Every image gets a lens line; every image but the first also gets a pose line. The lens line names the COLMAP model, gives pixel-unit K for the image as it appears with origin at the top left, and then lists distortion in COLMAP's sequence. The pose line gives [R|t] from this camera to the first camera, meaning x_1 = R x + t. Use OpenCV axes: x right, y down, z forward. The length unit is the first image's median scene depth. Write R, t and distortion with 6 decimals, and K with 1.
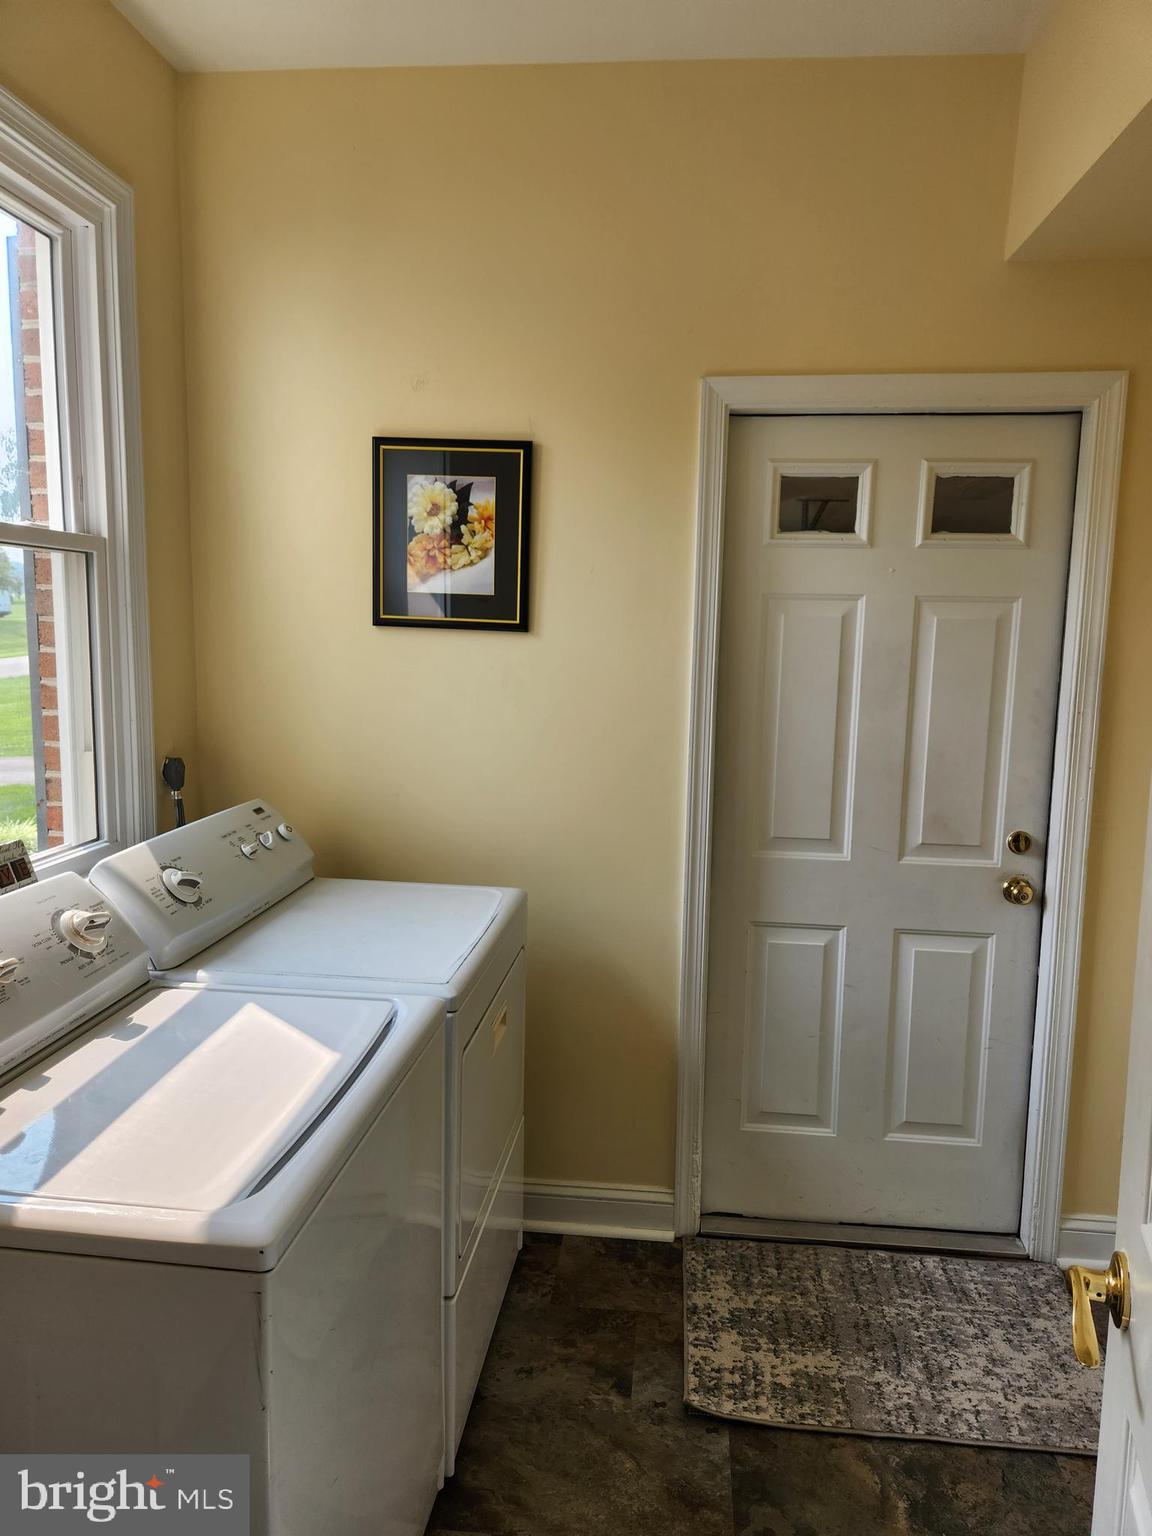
lens RADIAL K [[1042.1, 0, 604.3], [0, 1042.1, 745.7], [0, 0, 1]] dist [0.066422, -0.044451]
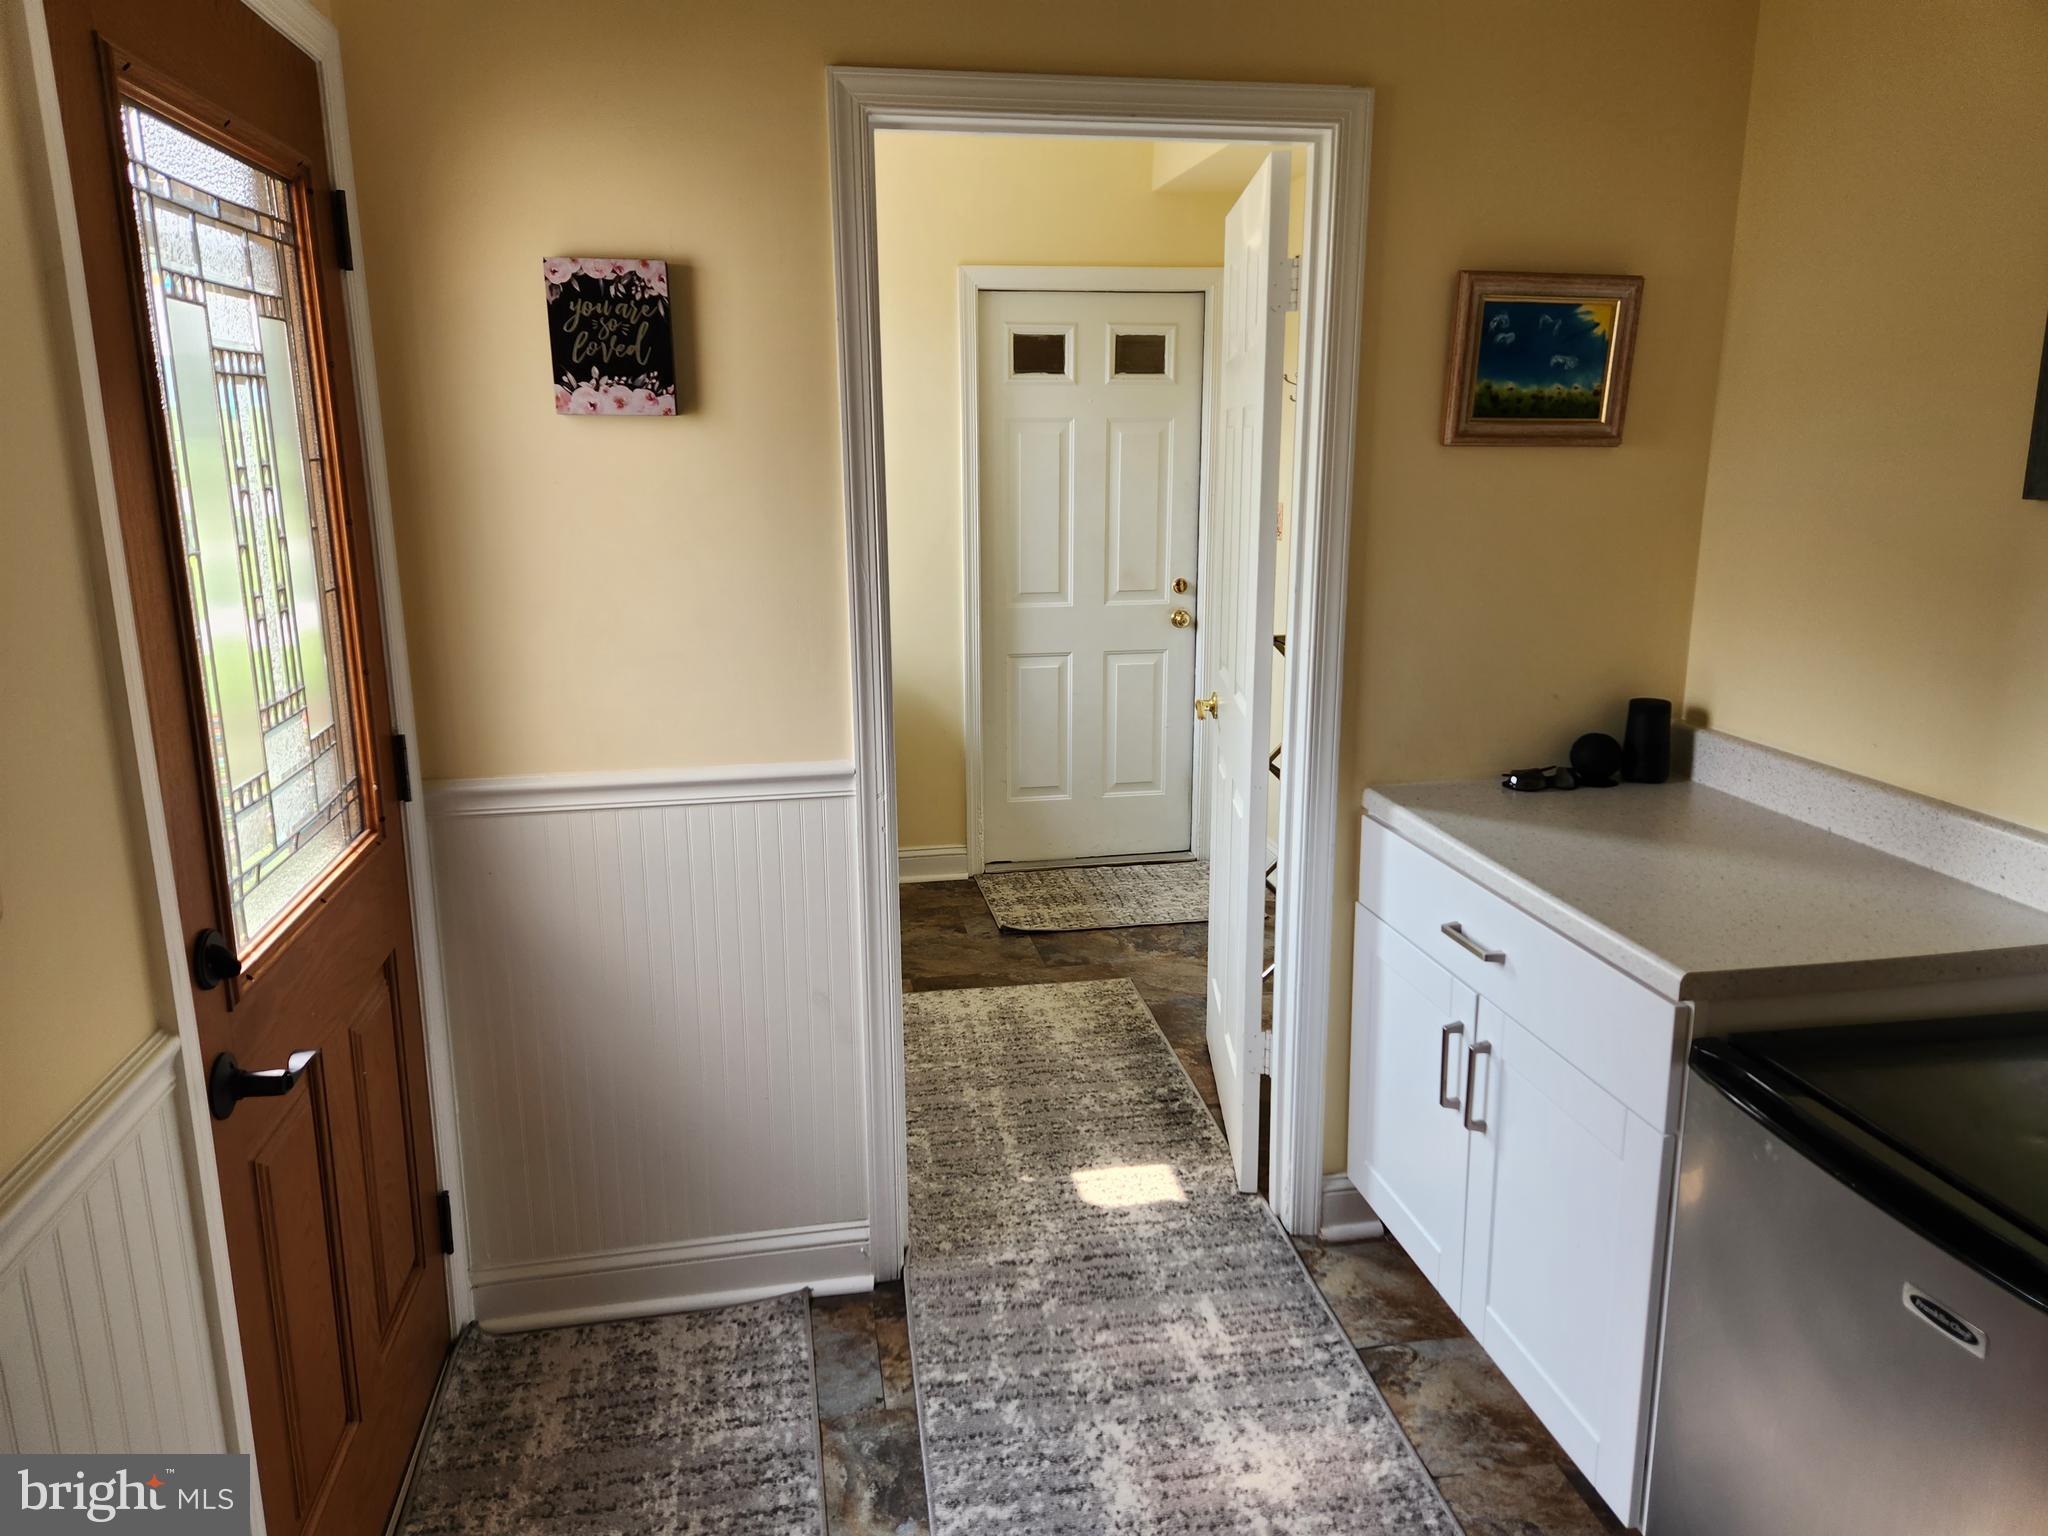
lens RADIAL K [[1389.4, 0, 1036.3], [0, 1389.4, 760.4], [0, 0, 1]] dist [0.066422, -0.044451]
pose [[0.963048, -0.087236, 0.254811, -0.342127], [0.058985, 0.991438, 0.116492, 0.100070], [-0.262792, -0.097158, 0.959948, -0.905266]]
